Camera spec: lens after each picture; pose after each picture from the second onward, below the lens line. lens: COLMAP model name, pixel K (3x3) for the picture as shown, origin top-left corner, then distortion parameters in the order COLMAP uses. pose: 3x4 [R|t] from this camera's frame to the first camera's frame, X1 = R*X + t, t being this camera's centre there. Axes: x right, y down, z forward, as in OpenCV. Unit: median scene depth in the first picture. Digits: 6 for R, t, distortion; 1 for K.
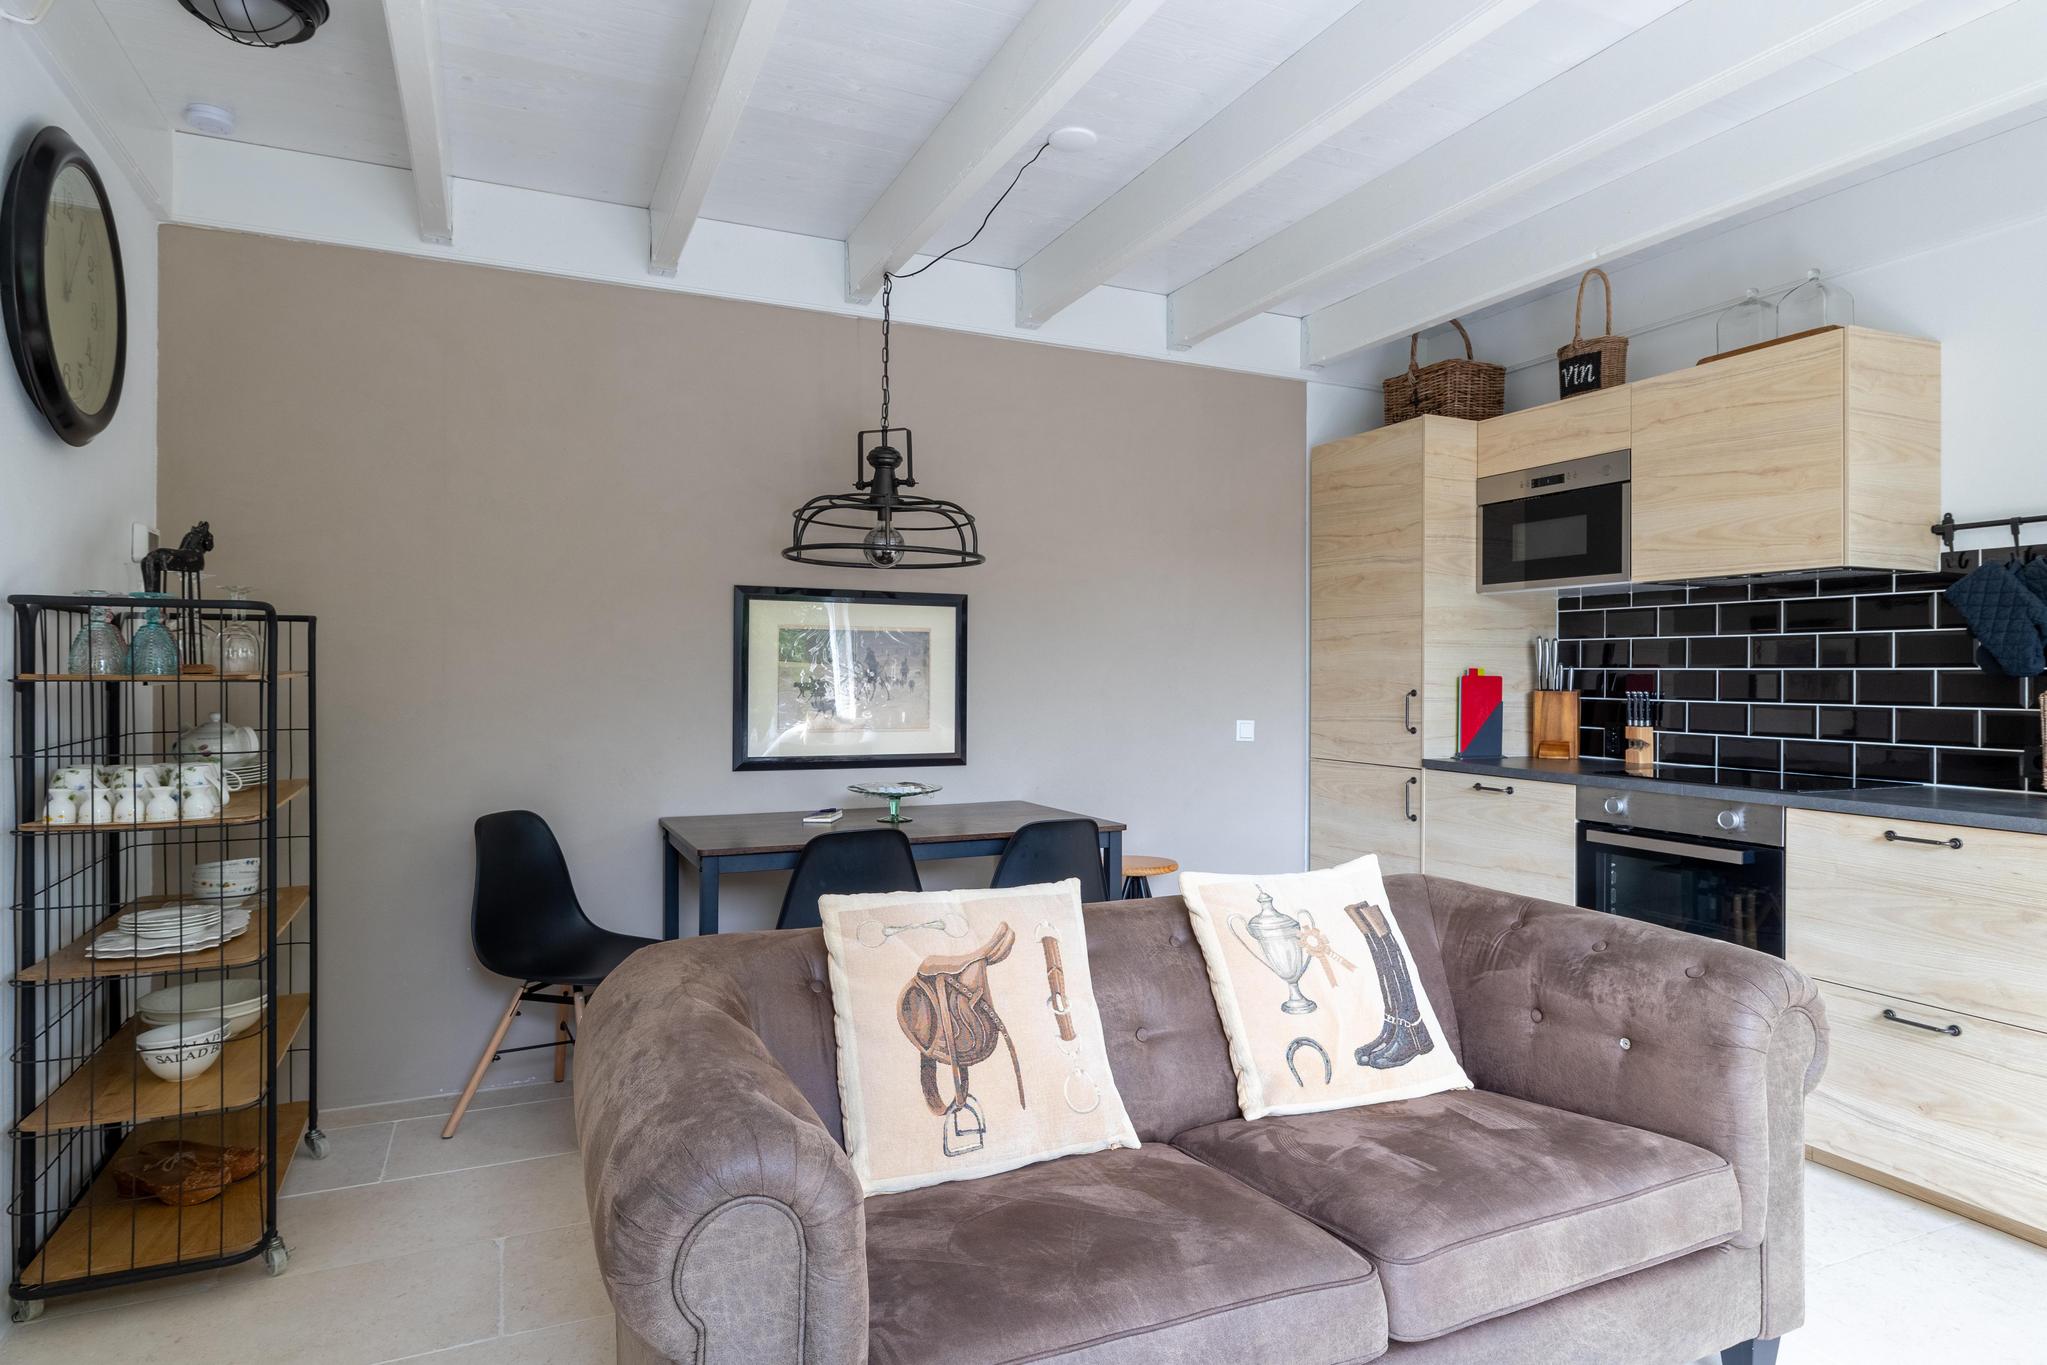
lens RADIAL K [[1157.4, 0, 1034.2], [0, 1157.4, 674.6], [0, 0, 1]] dist [0.000468, 0.001718]
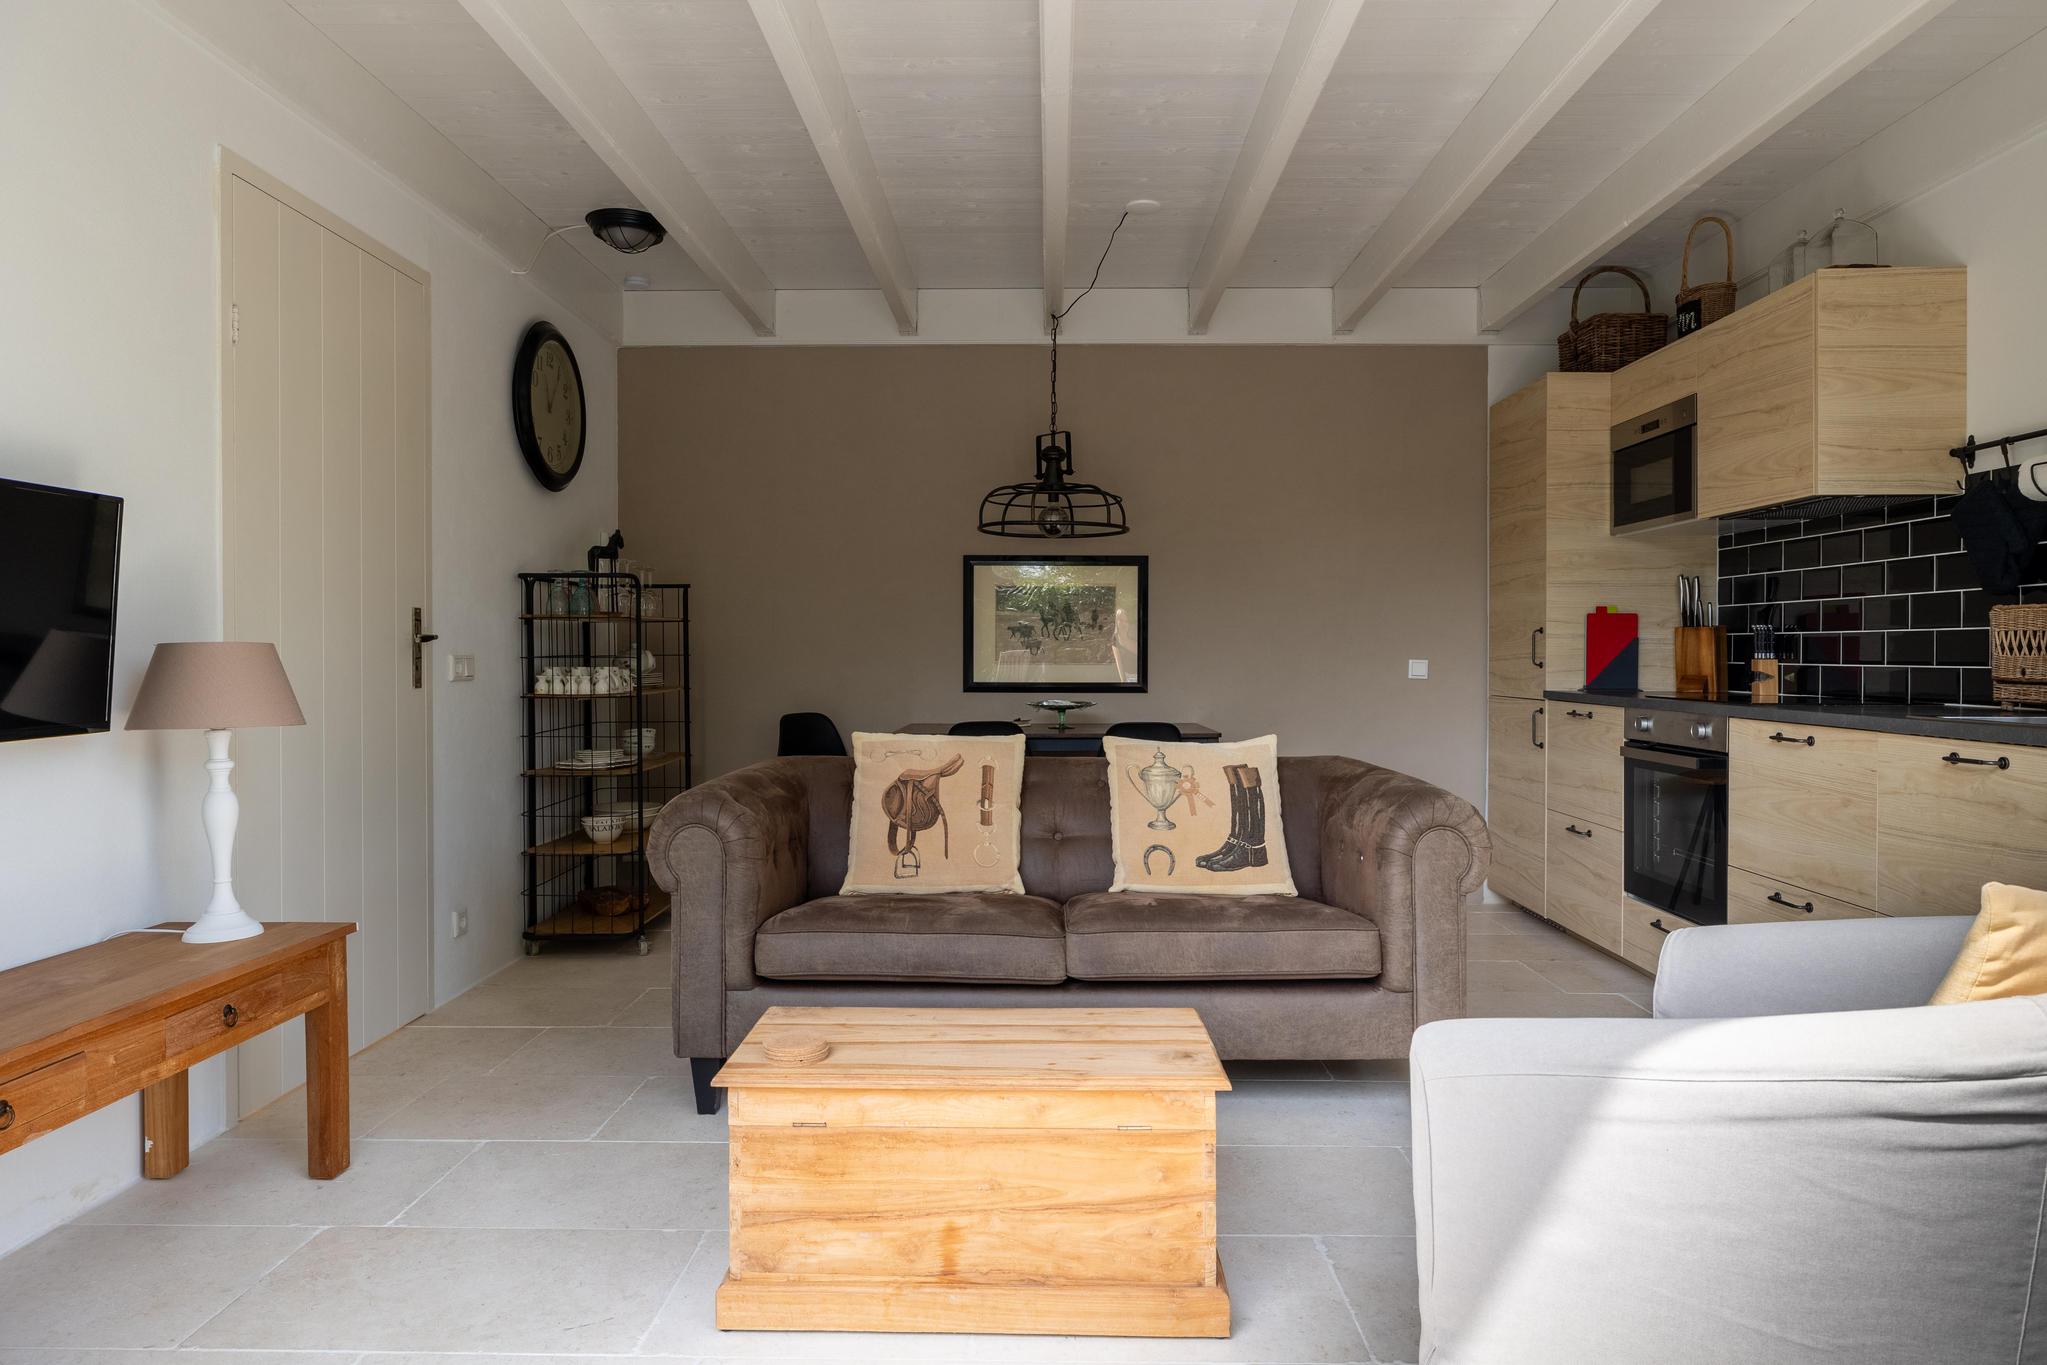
lens RADIAL K [[1232.3, 0, 1024.0], [0, 1232.3, 667.8], [0, 0, 1]] dist [-0.001555, -0.000870]
pose [[0.902723, -0.000154, -0.430222, 0.448289], [0.005093, 0.999934, 0.010327, 0.042454], [0.430192, -0.011514, 0.902664, -0.290467]]
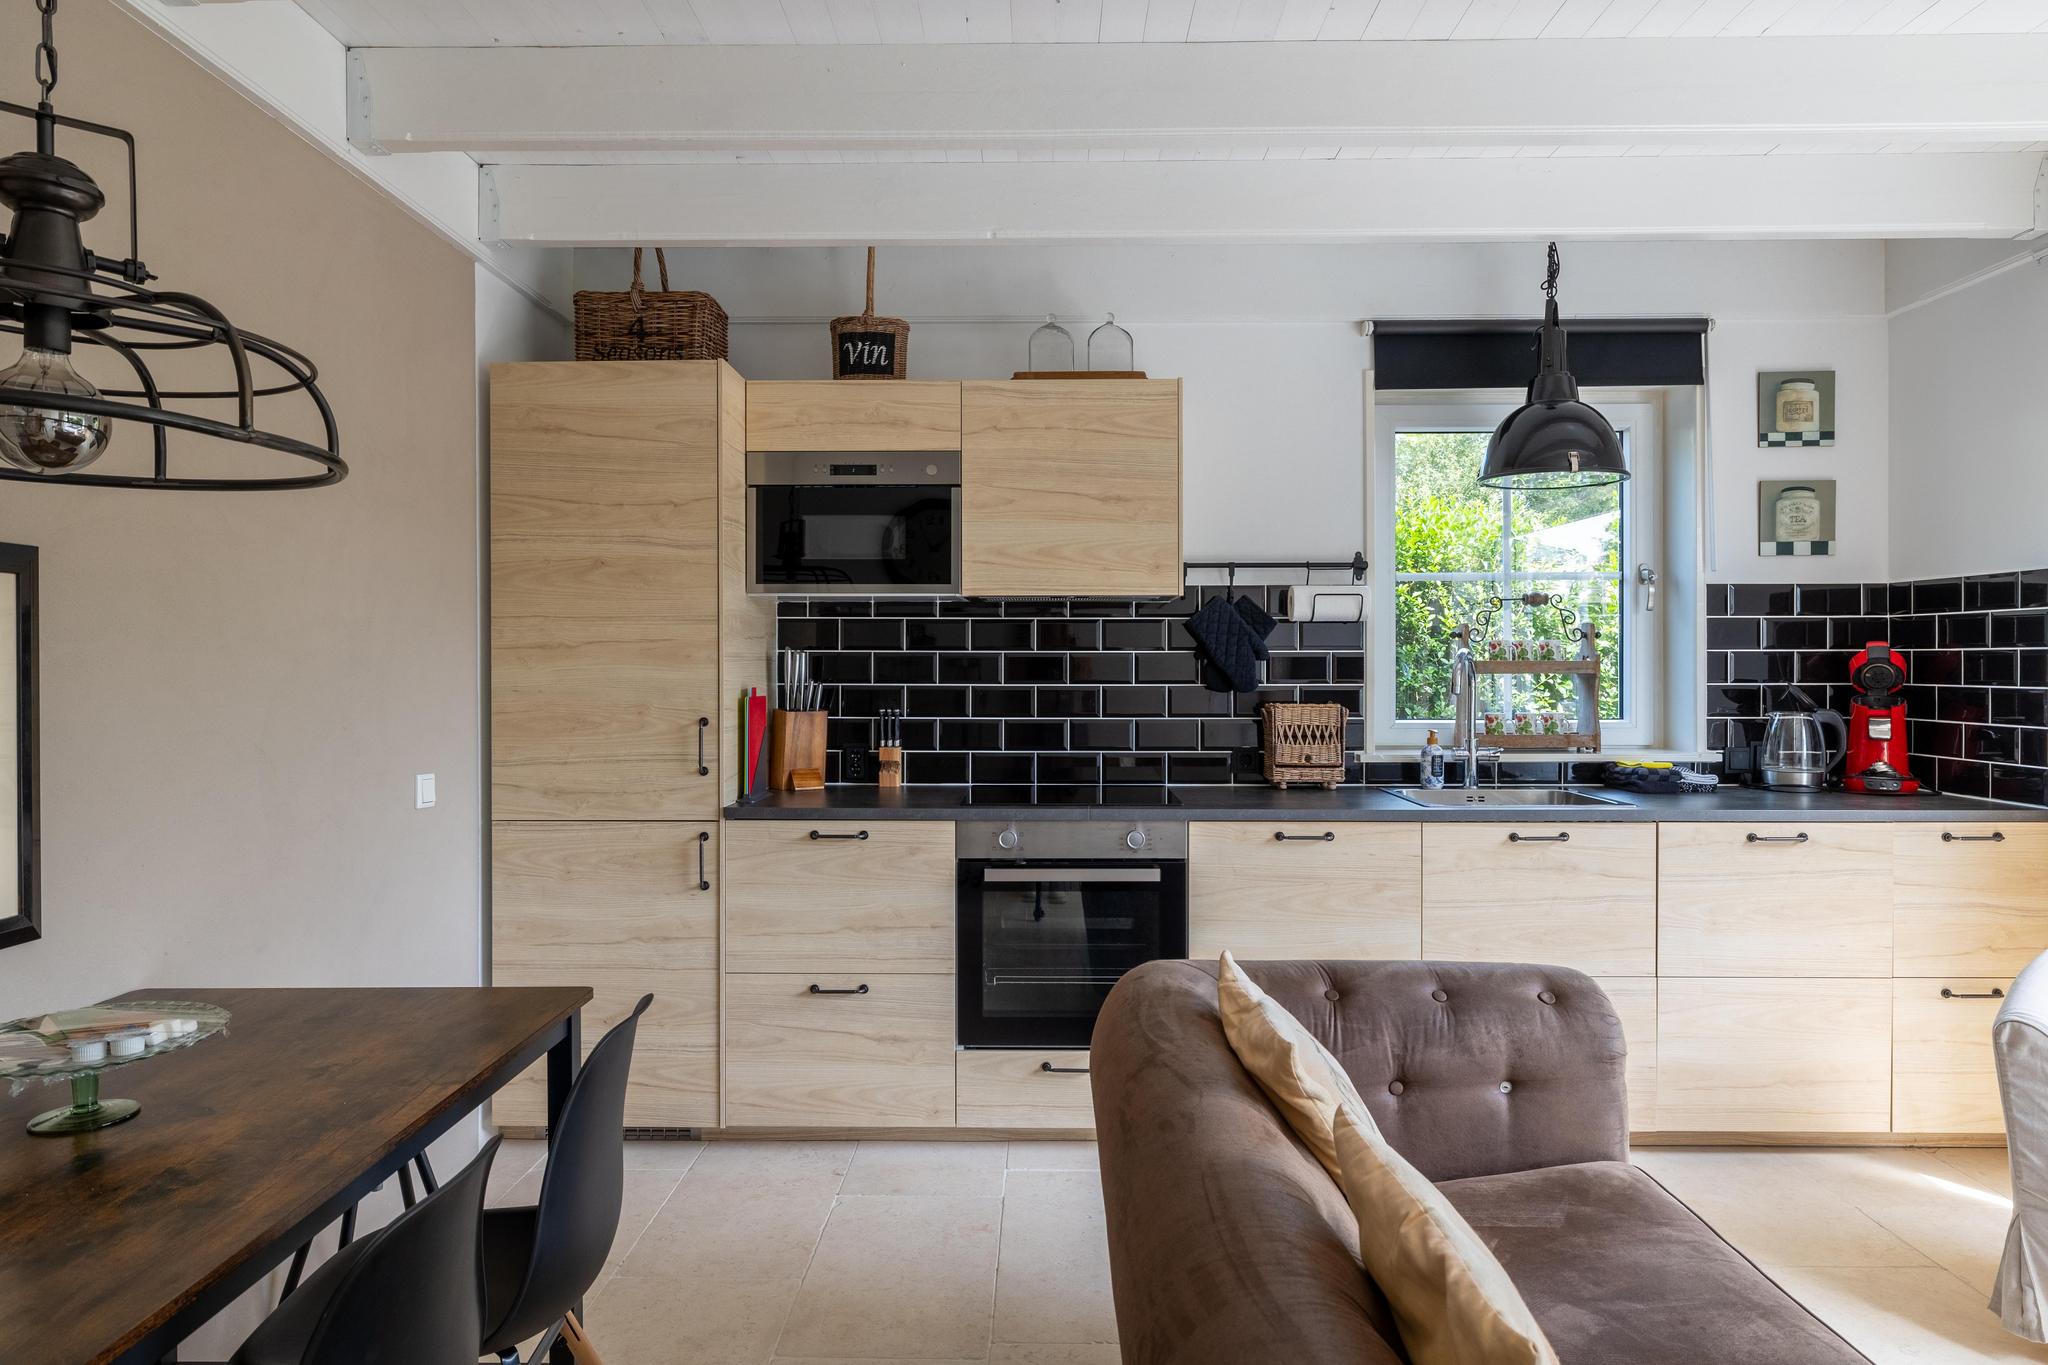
lens RADIAL K [[1232.9, 0, 1024.5], [0, 1232.9, 667.8], [0, 0, 1]] dist [-0.001555, -0.000870]
pose [[0.431683, -0.009701, 0.901973, -0.360010], [0.002685, 0.999952, 0.009470, -0.030796], [-0.902021, -0.001666, 0.431688, 0.531988]]
